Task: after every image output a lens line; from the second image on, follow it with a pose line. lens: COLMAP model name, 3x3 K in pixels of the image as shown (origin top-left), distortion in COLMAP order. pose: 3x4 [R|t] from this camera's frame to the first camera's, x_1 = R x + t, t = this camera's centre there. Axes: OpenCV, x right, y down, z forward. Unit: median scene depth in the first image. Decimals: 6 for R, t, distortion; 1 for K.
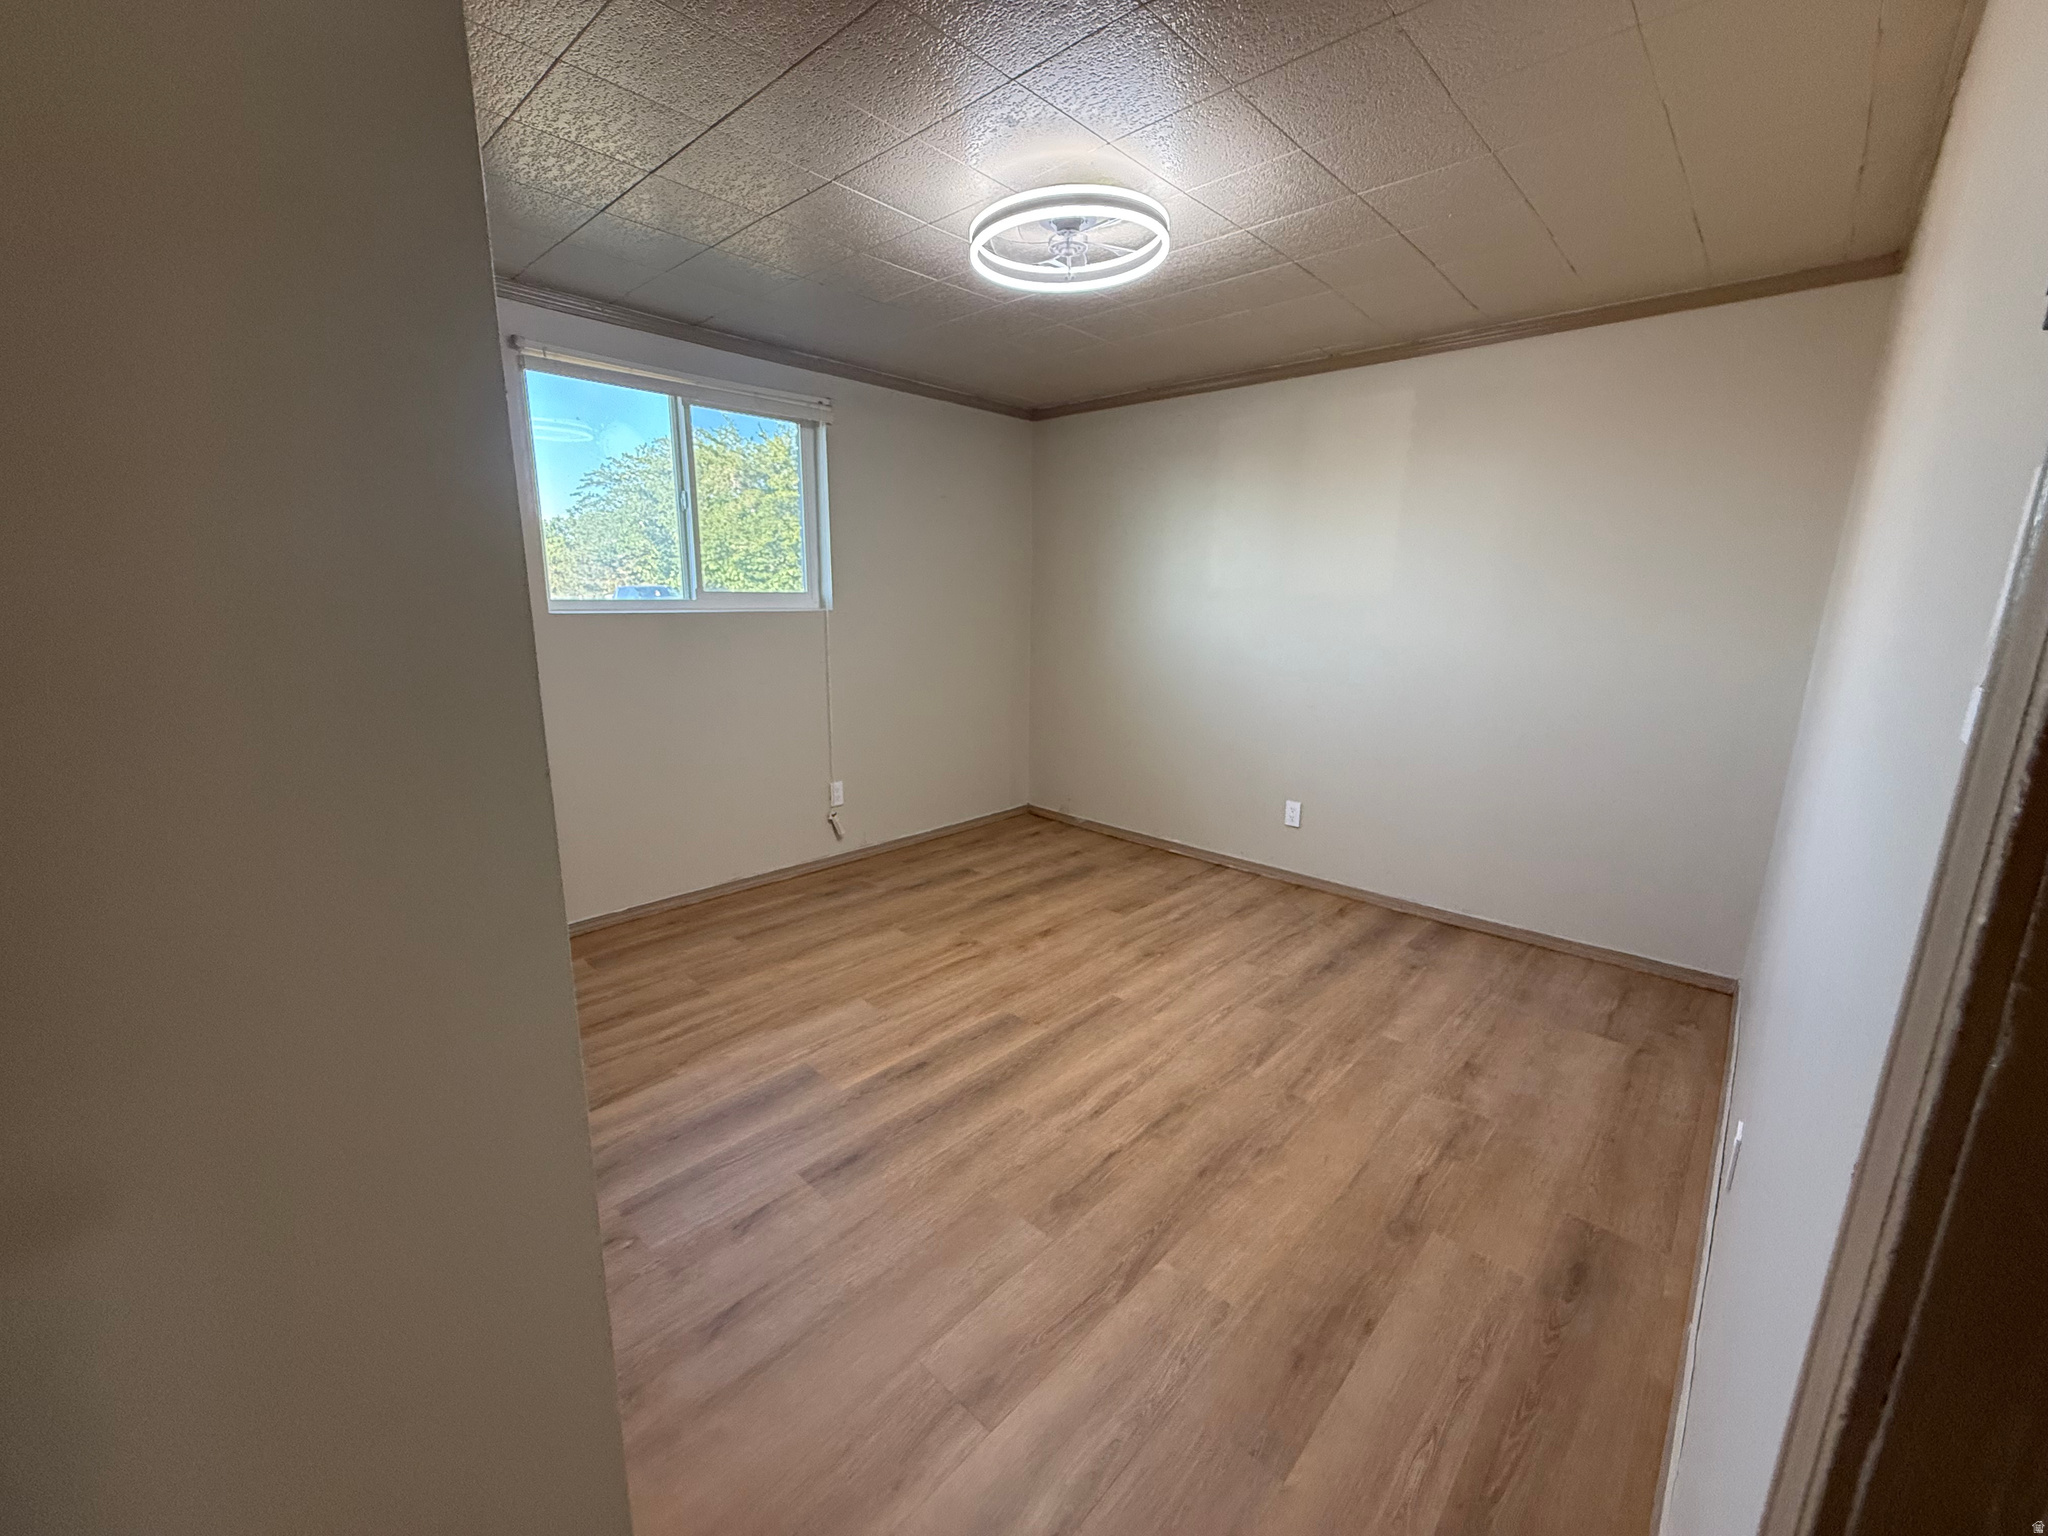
lens RADIAL K [[822.7, 0, 1017.9], [0, 822.7, 774.5], [0, 0, 1]] dist [-0.002775, 0.000649]
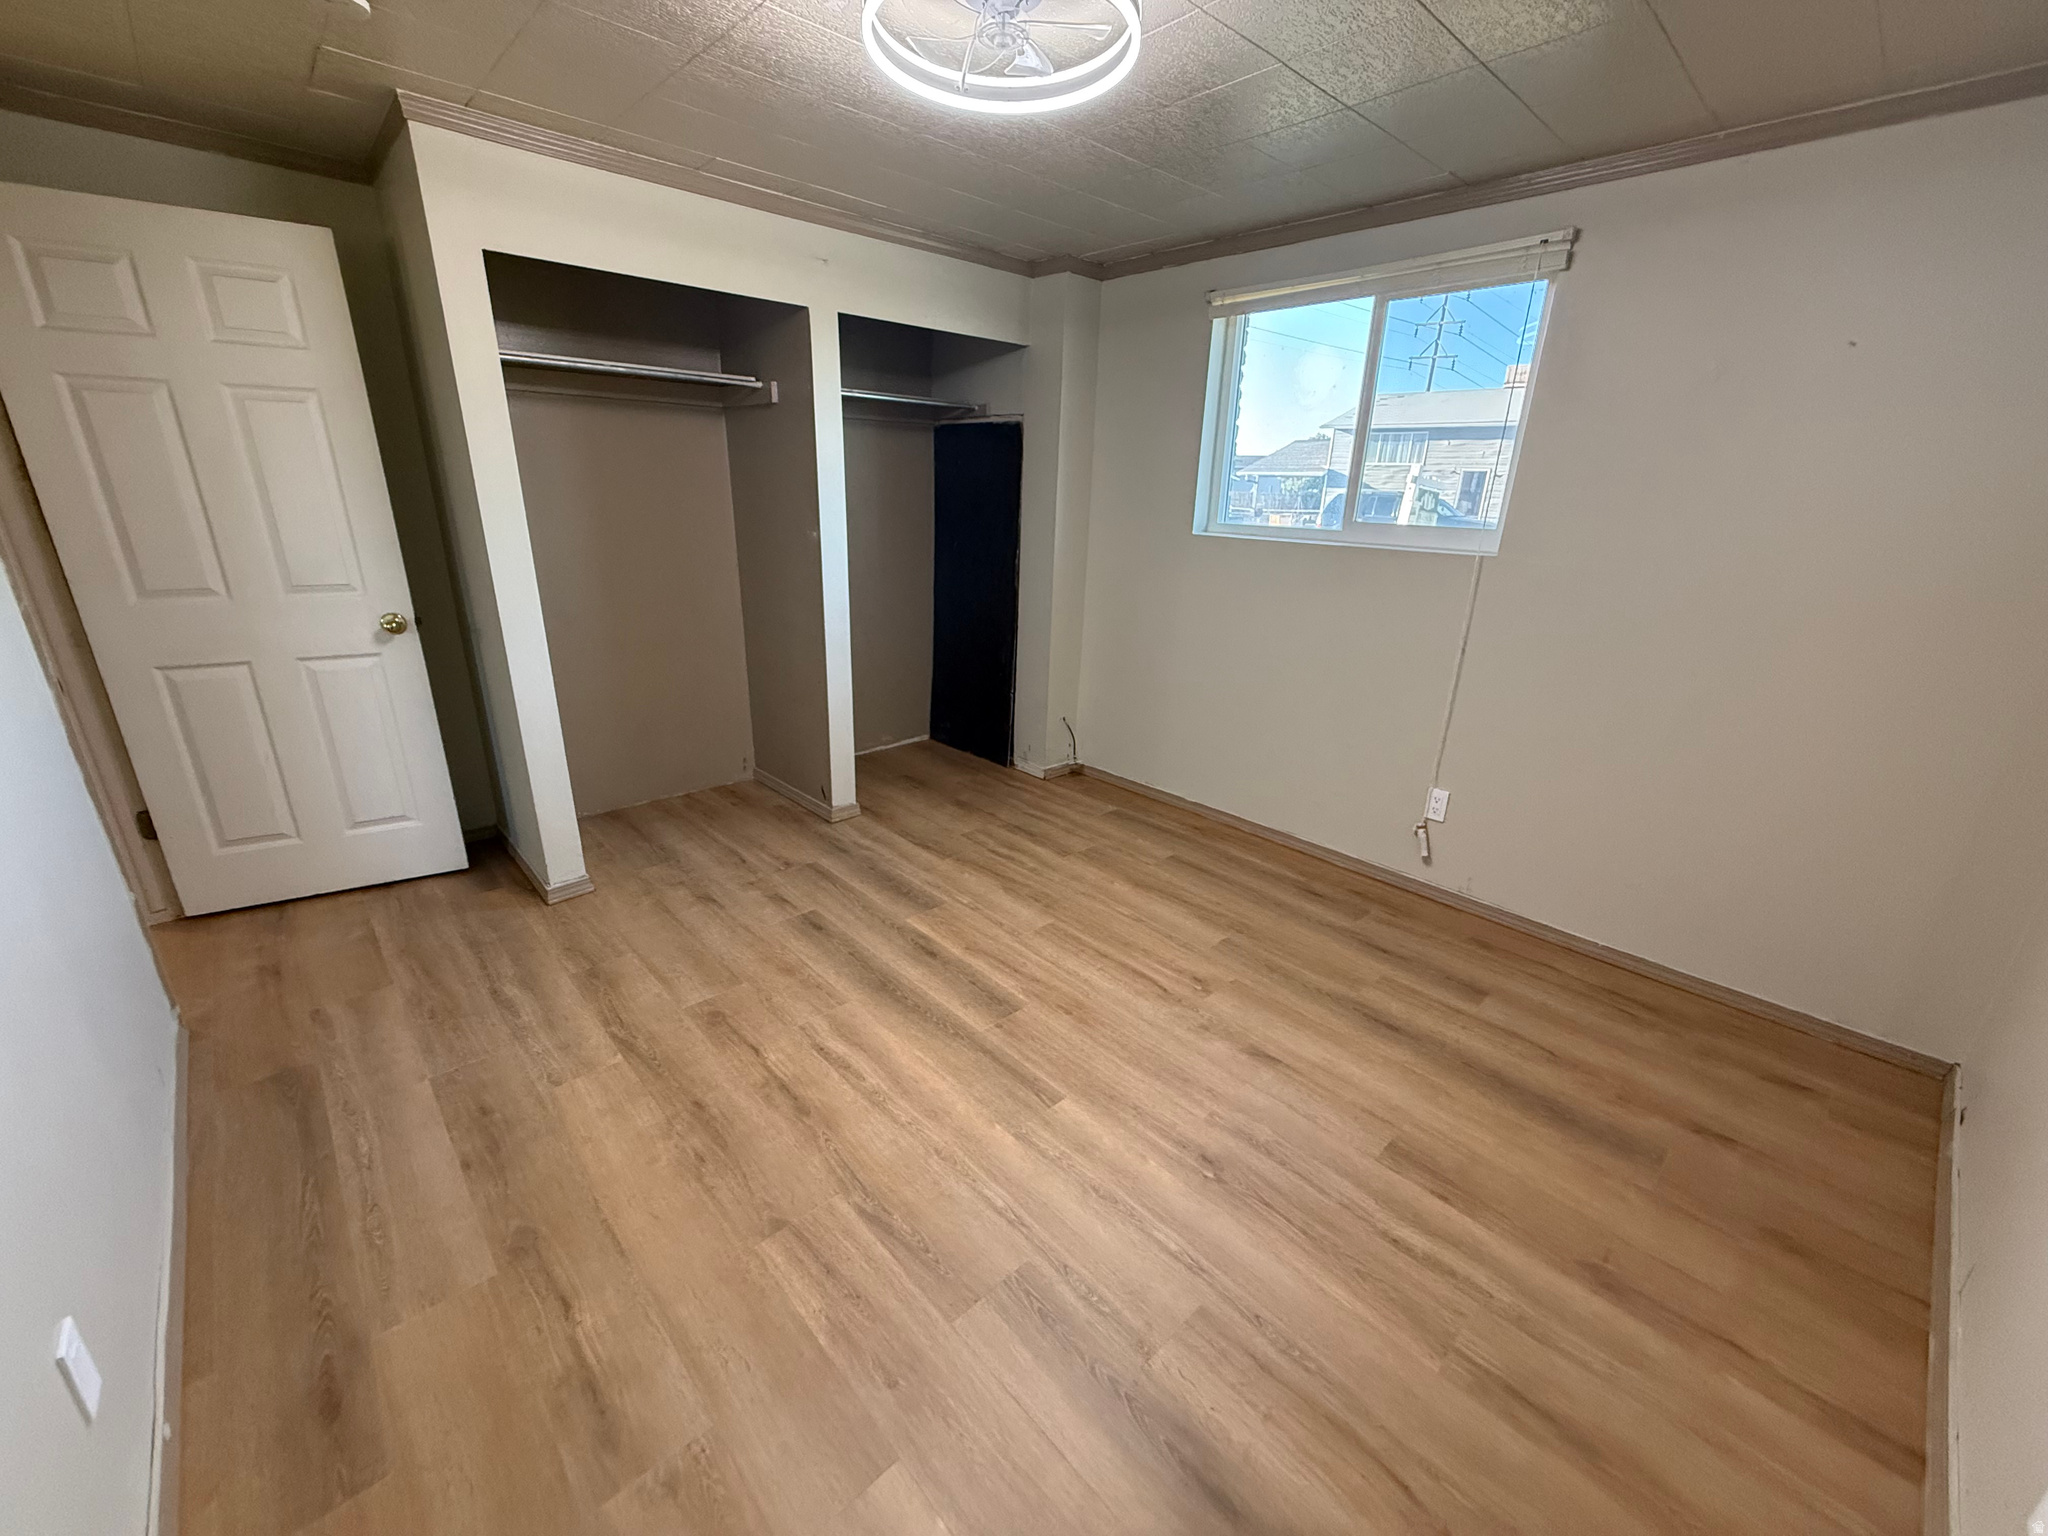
lens RADIAL K [[822.7, 0, 1017.6], [0, 822.7, 767.3], [0, 0, 1]] dist [-0.002775, 0.000649]
pose [[-0.069941, 0.311425, -0.947693, 0.704862], [-0.246234, 0.915233, 0.318930, -0.212824], [0.966683, 0.255661, 0.012671, 0.870596]]
